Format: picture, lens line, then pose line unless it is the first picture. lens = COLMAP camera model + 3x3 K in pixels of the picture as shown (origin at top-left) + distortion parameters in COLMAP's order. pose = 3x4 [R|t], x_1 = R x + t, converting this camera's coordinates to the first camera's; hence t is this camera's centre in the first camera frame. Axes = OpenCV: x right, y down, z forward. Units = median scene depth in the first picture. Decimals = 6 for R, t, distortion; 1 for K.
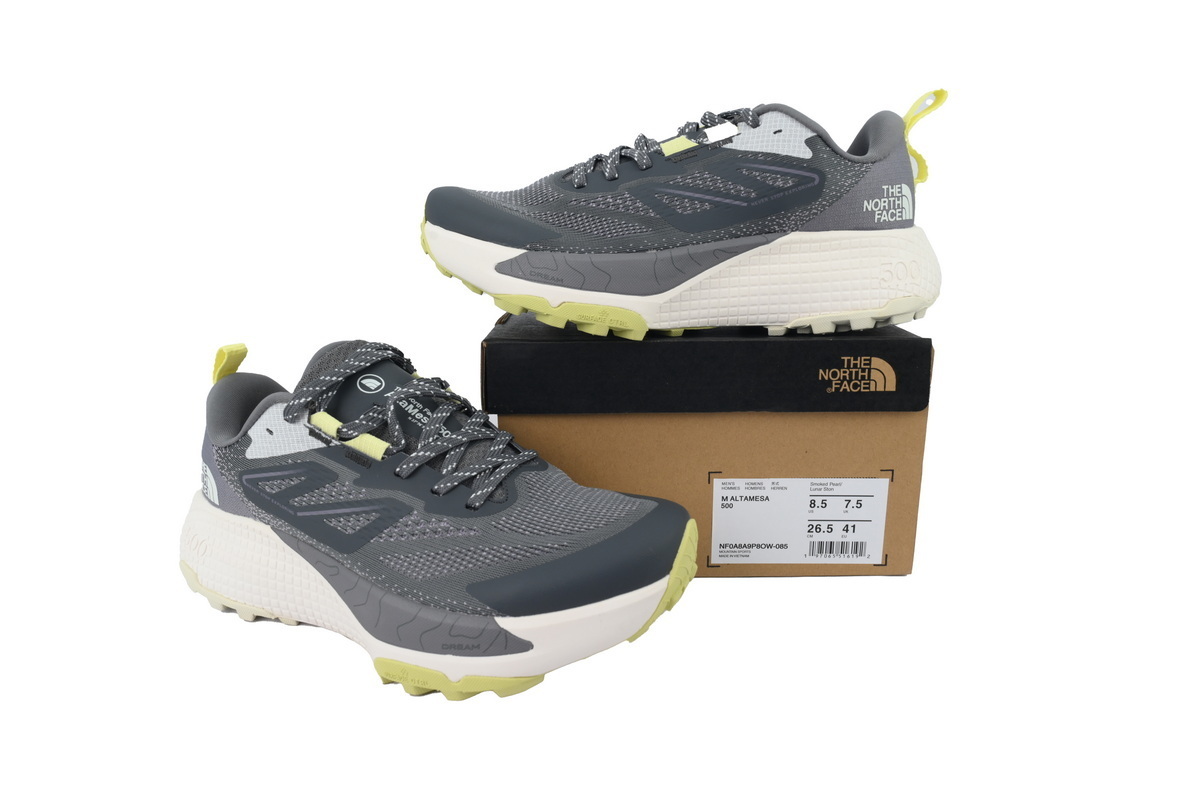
lens RADIAL K [[782.9, 0, 599.8], [0, 782.9, 402.3], [0, 0, 1]] dist [-0.018851, 0.000498]
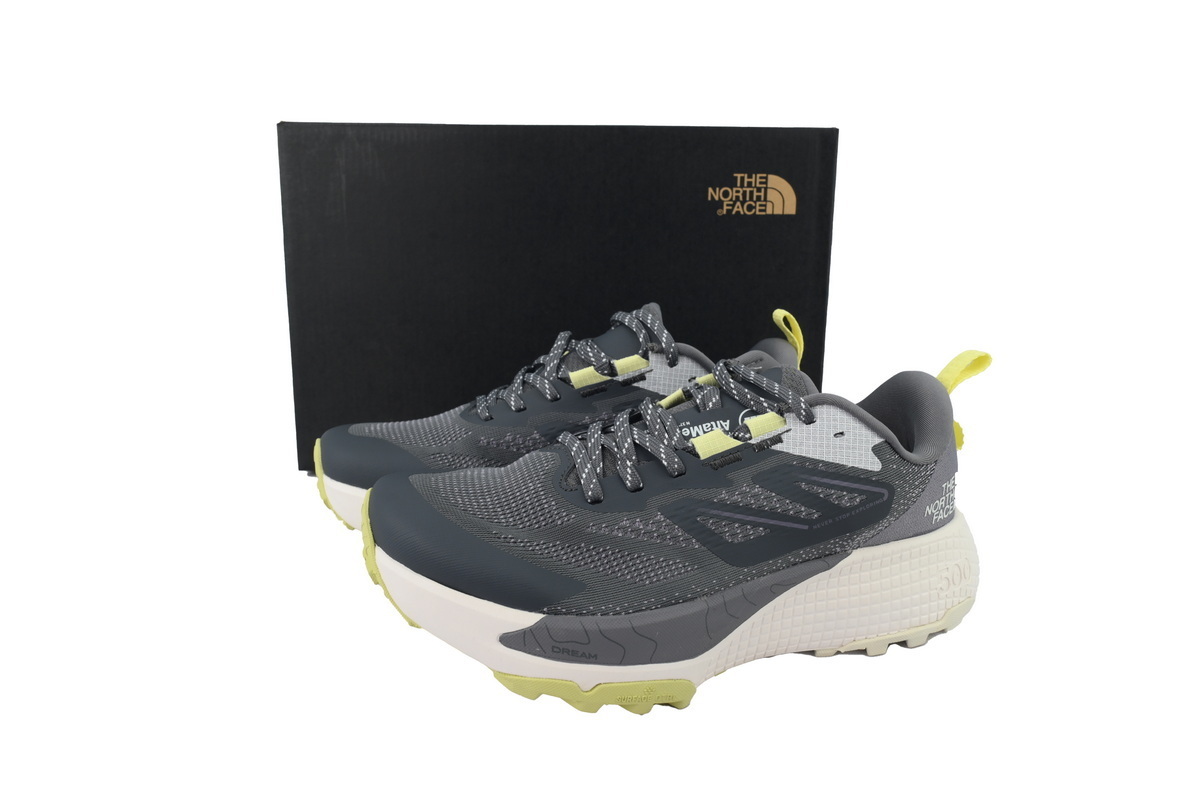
lens RADIAL K [[782.9, 0, 603.5], [0, 782.9, 403.6], [0, 0, 1]] dist [-0.018851, 0.000498]
pose [[0.961623, -0.045299, 0.270608, -0.229288], [0.032266, 0.998104, 0.052419, -0.429231], [-0.272469, -0.041676, 0.961261, 0.280851]]
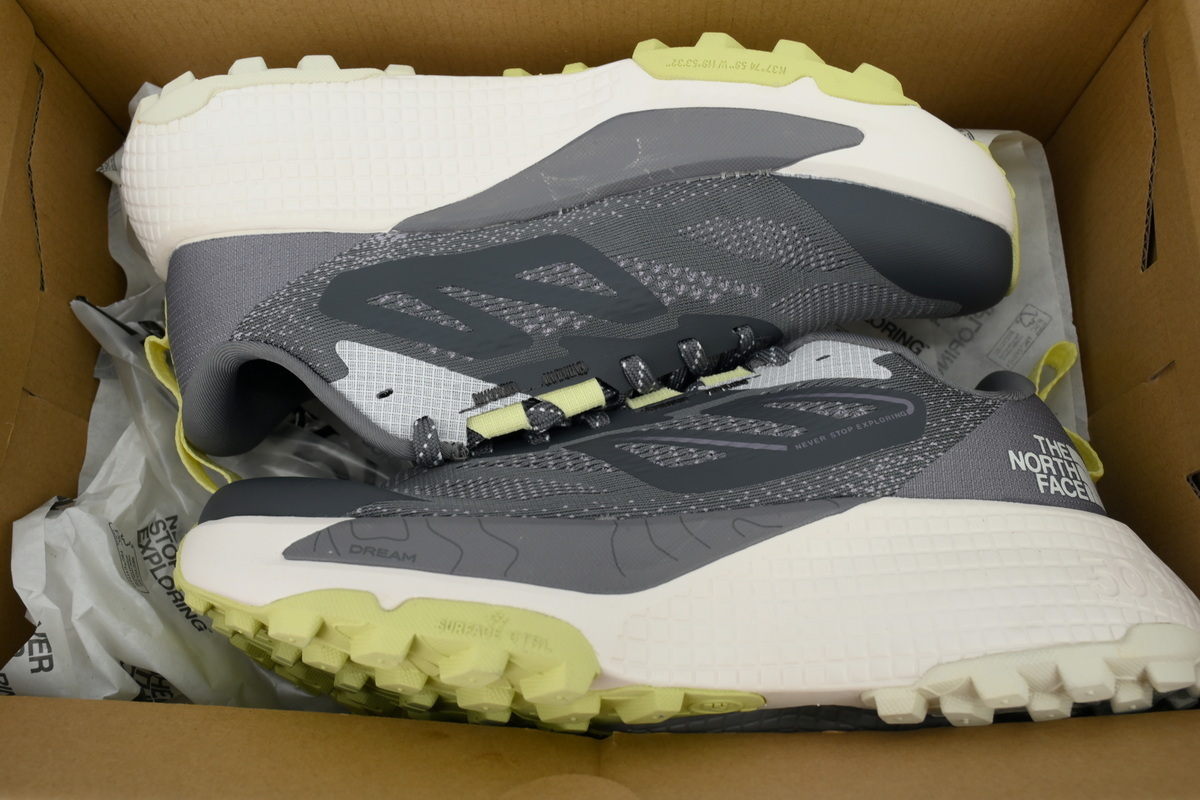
lens RADIAL K [[913.8, 0, 601.4], [0, 913.8, 398.0], [0, 0, 1]] dist [0.011352, 0.003587]
pose [[0.999971, 0.003359, -0.006835, 0.066328], [-0.007205, 0.708057, -0.706119, 0.159781], [0.002468, 0.706148, 0.708060, 0.534855]]
